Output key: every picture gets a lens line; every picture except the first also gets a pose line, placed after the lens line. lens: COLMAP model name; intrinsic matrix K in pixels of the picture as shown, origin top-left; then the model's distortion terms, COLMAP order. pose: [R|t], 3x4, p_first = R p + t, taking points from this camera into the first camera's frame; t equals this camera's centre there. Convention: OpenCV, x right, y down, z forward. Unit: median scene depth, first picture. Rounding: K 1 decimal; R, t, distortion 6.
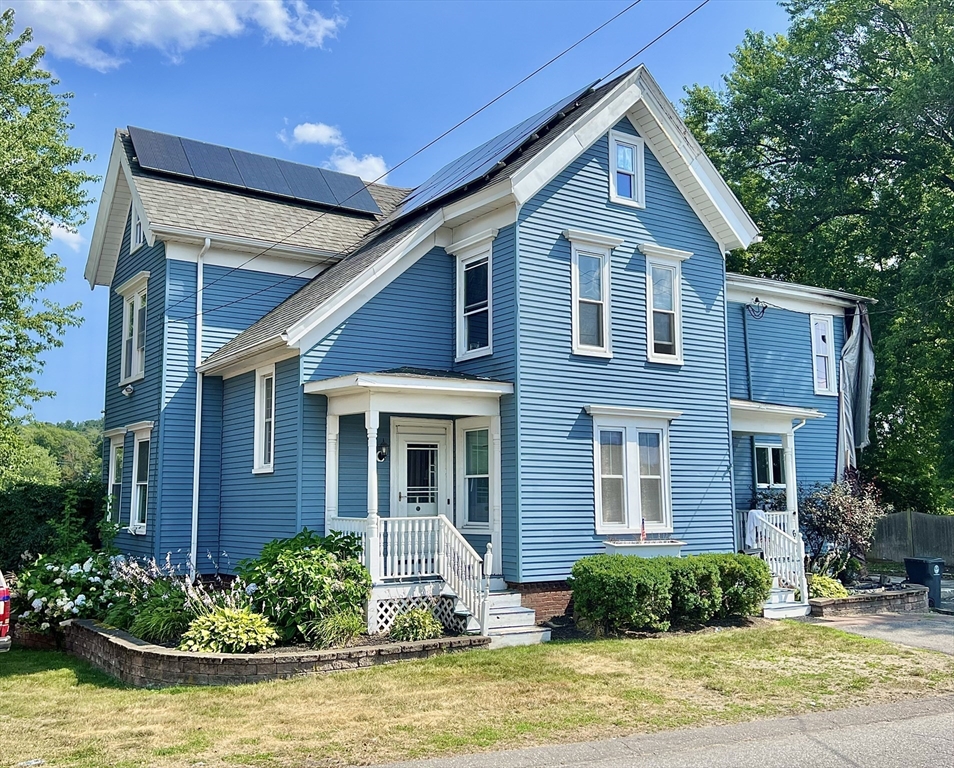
lens RADIAL K [[950.5, 0, 475.8], [0, 950.5, 382.0], [0, 0, 1]] dist [0.008717, 0.000000]
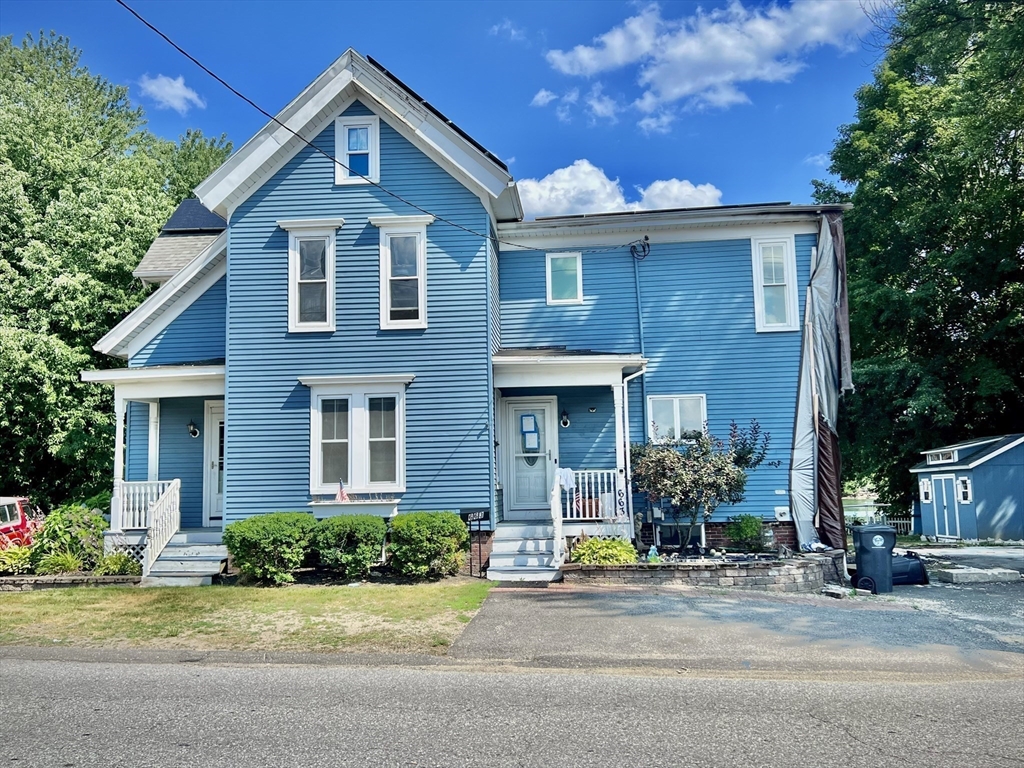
lens RADIAL K [[884.0, 0, 512.5], [0, 884.0, 385.2], [0, 0, 1]] dist [0.044535, -0.041595]
pose [[0.789753, -0.079571, -0.608242, 0.895049], [0.093787, 0.995556, -0.008465, 0.062160], [0.606213, -0.050360, 0.793706, 0.317666]]
